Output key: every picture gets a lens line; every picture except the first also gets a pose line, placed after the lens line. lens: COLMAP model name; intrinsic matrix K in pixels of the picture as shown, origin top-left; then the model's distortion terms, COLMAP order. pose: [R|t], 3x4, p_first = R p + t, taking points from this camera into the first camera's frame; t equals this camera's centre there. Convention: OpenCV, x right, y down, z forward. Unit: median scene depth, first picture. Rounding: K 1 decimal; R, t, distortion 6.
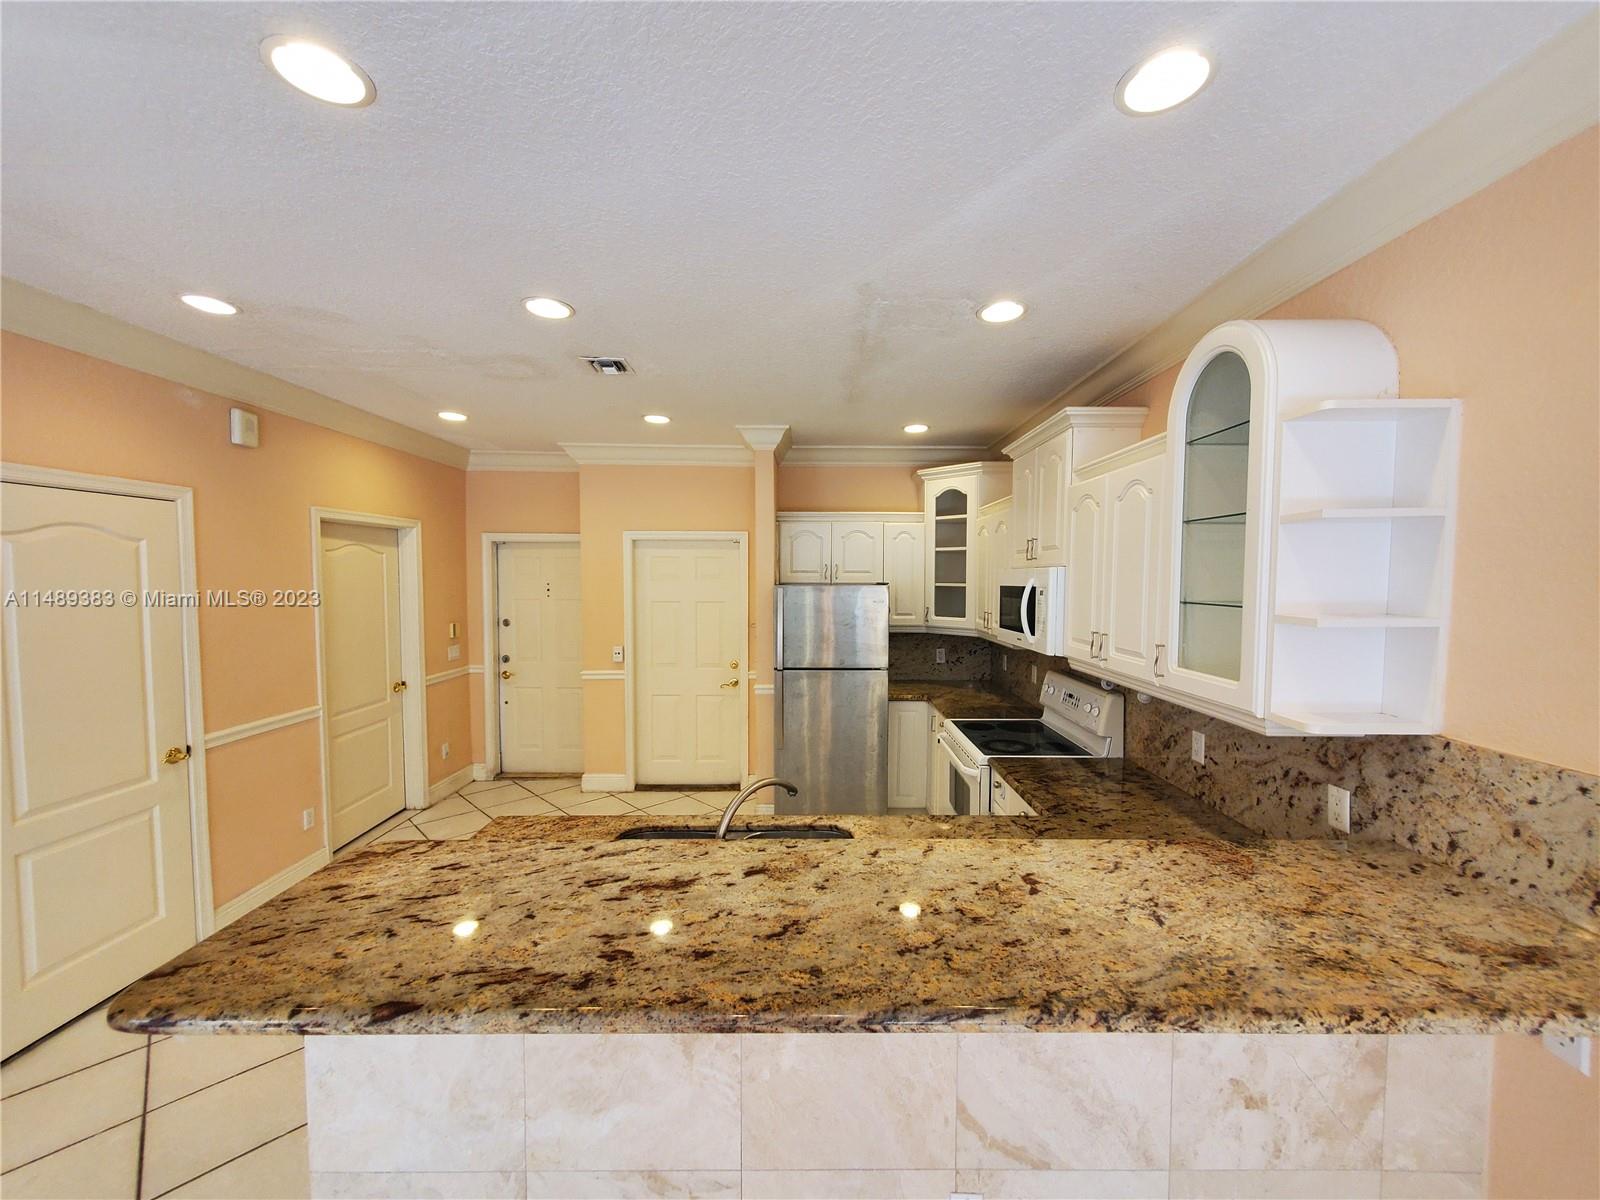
lens RADIAL K [[634.1, 0, 804.2], [0, 634.1, 612.9], [0, 0, 1]] dist [0.002533, -0.000707]
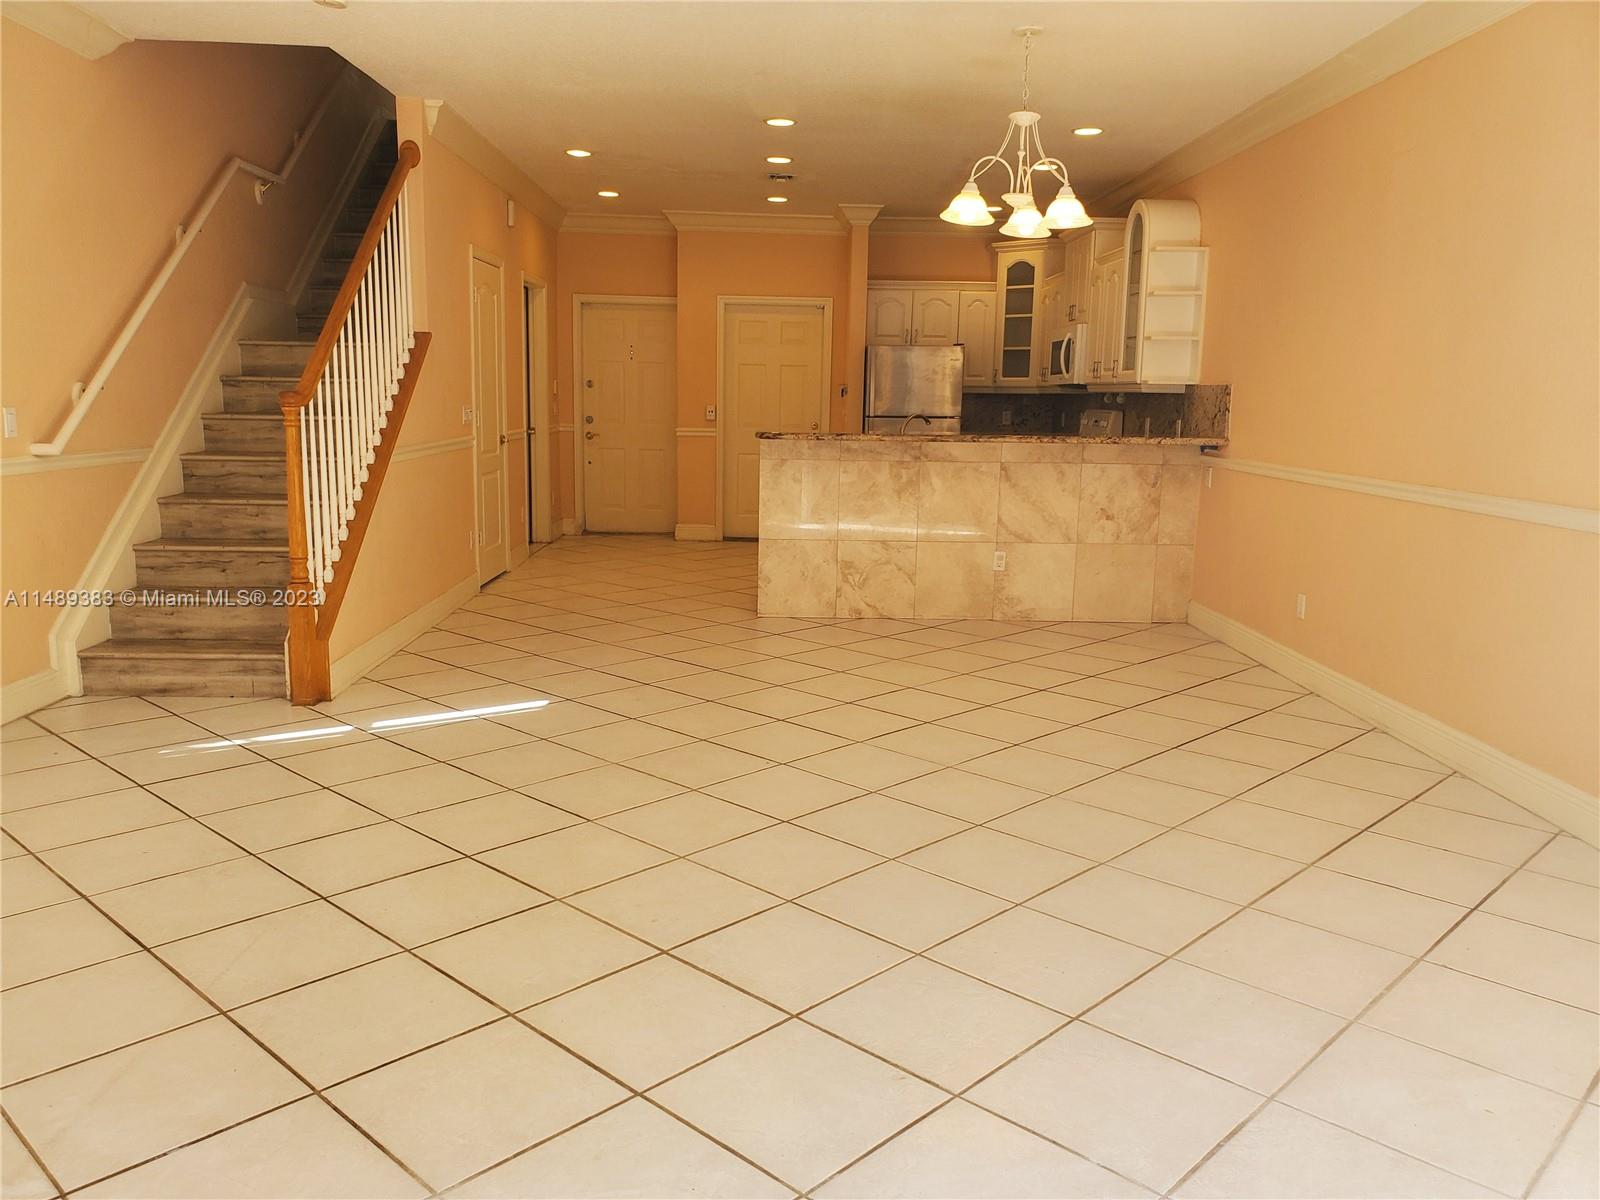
lens RADIAL K [[1236.8, 0, 778.5], [0, 1236.8, 600.0], [0, 0, 1]] dist [0.124461, -0.208895]
pose [[0.999754, 0.013243, 0.017778, -0.247940], [-0.015072, 0.994142, 0.107027, 0.183758], [-0.016256, -0.107268, 0.994097, -1.355282]]
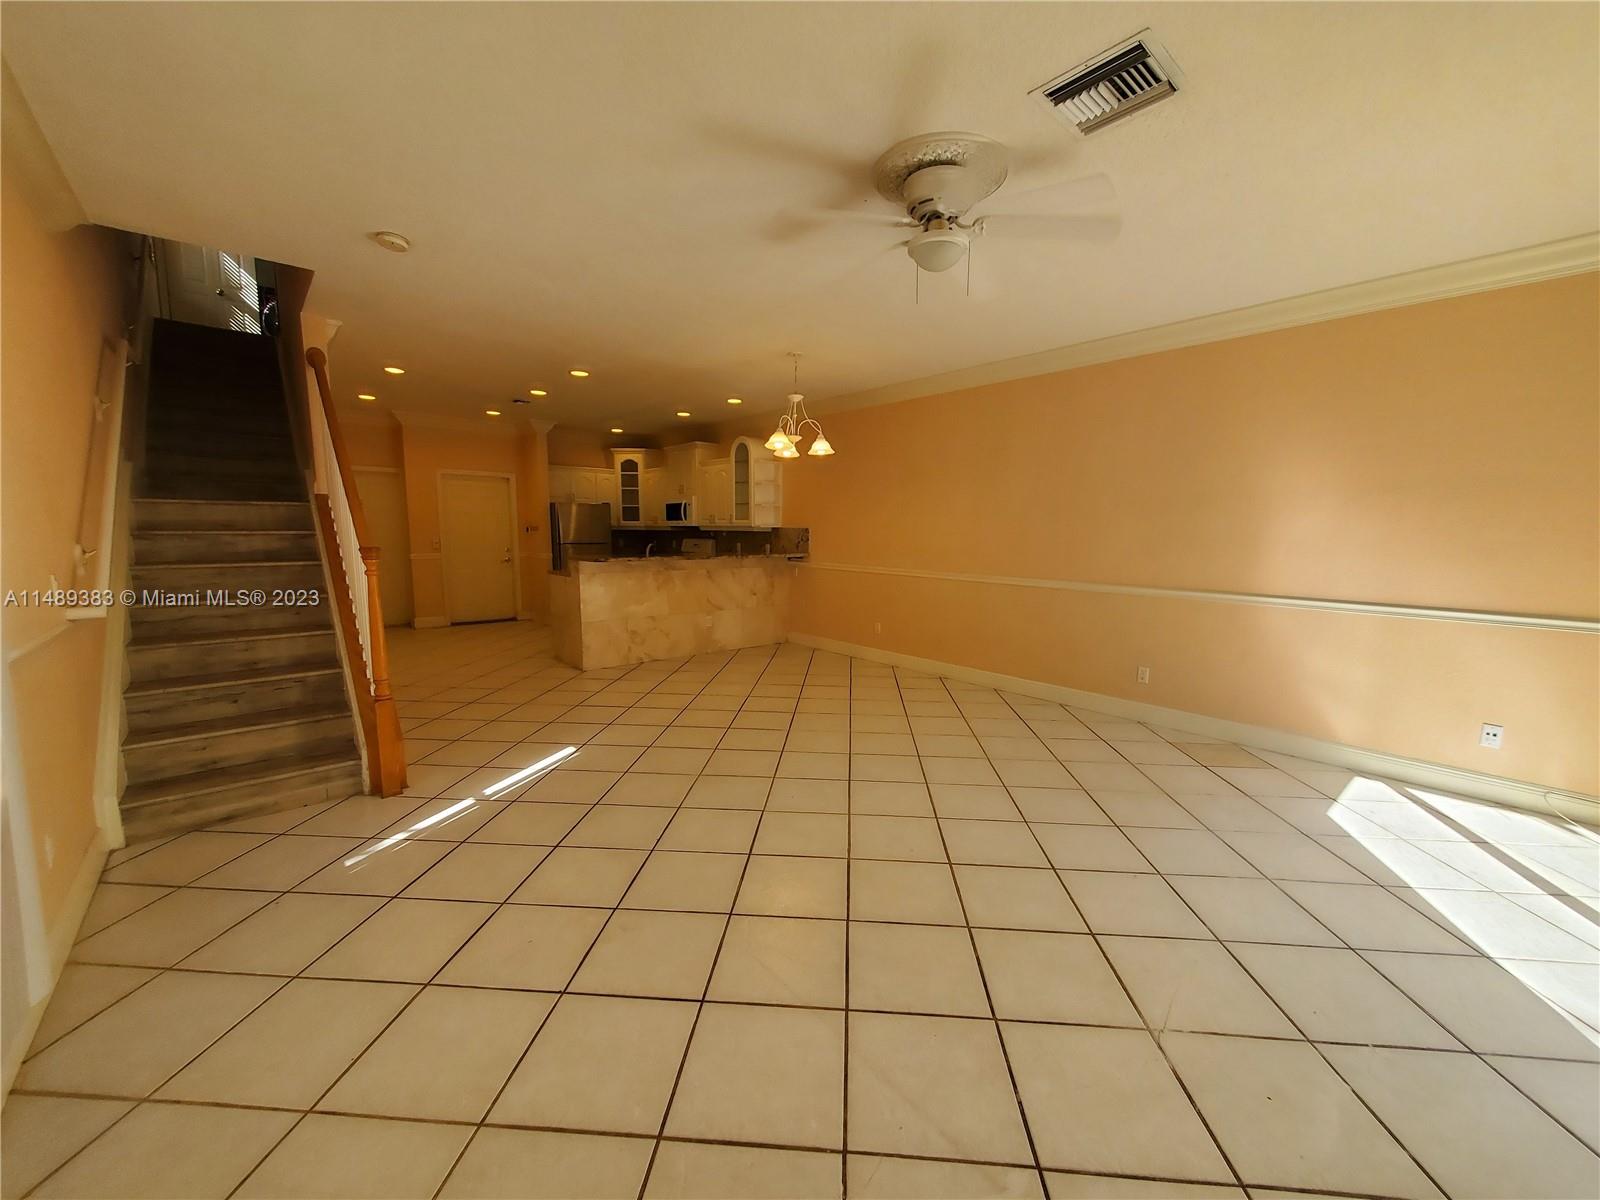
lens RADIAL K [[634.1, 0, 804.2], [0, 634.1, 612.9], [0, 0, 1]] dist [0.002533, -0.000707]
pose [[0.751536, -0.081948, 0.654582, -0.793818], [0.030316, 0.995496, 0.089820, 0.147972], [-0.658995, -0.047659, 0.750636, -1.046644]]
